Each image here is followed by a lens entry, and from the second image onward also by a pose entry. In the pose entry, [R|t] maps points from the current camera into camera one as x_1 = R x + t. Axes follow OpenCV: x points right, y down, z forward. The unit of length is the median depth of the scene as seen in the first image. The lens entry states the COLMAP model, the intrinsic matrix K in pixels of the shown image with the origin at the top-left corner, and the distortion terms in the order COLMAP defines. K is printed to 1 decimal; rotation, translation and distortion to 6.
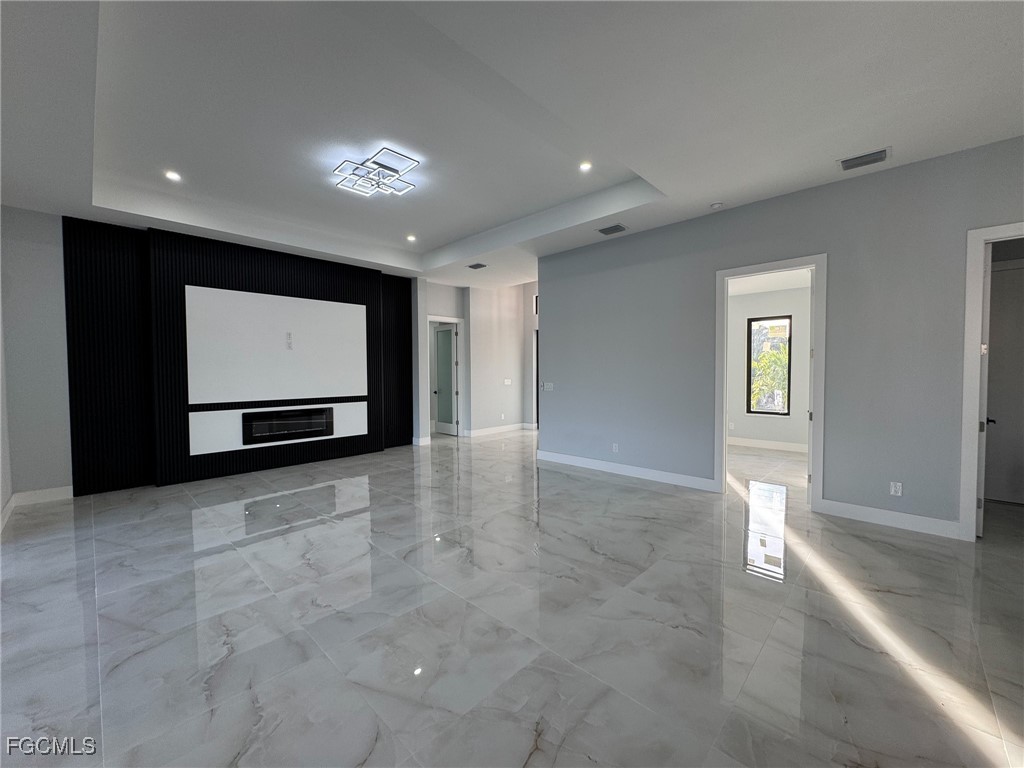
lens RADIAL K [[409.7, 0, 508.1], [0, 409.7, 381.5], [0, 0, 1]] dist [-0.001767, 0.000362]
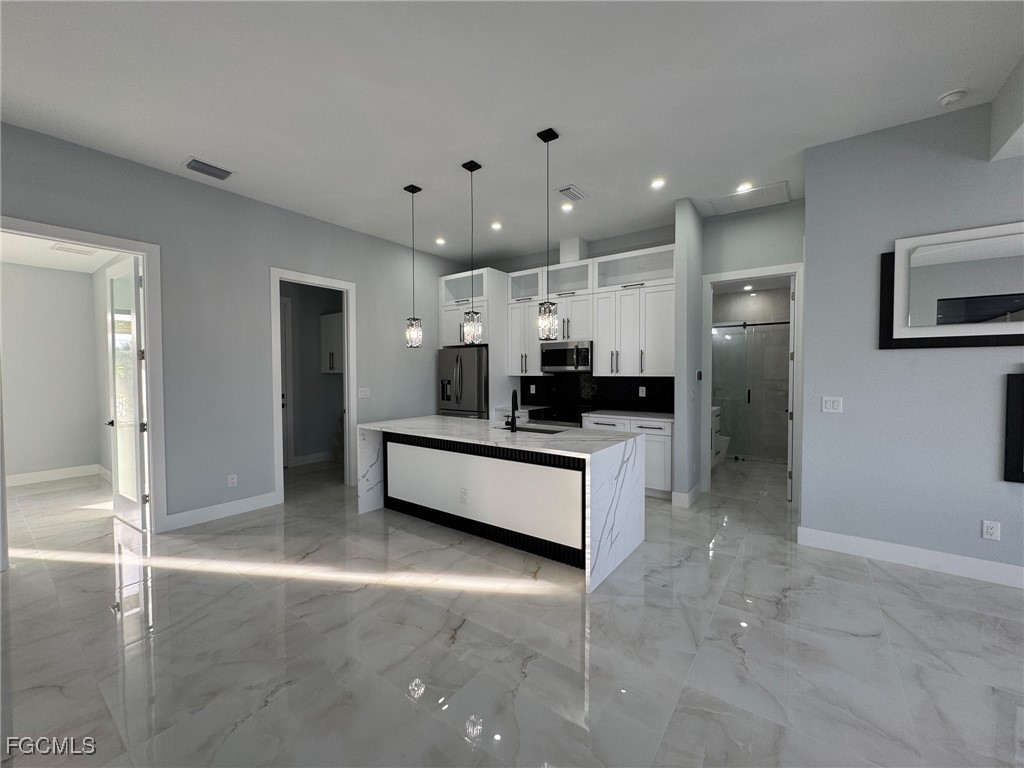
lens RADIAL K [[409.7, 0, 512.8], [0, 409.7, 387.0], [0, 0, 1]] dist [-0.001767, 0.000362]
pose [[-0.143136, -0.031358, 0.989206, -0.278164], [0.027128, 0.998998, 0.035593, -0.013044], [-0.989331, 0.031929, -0.142142, 0.419824]]
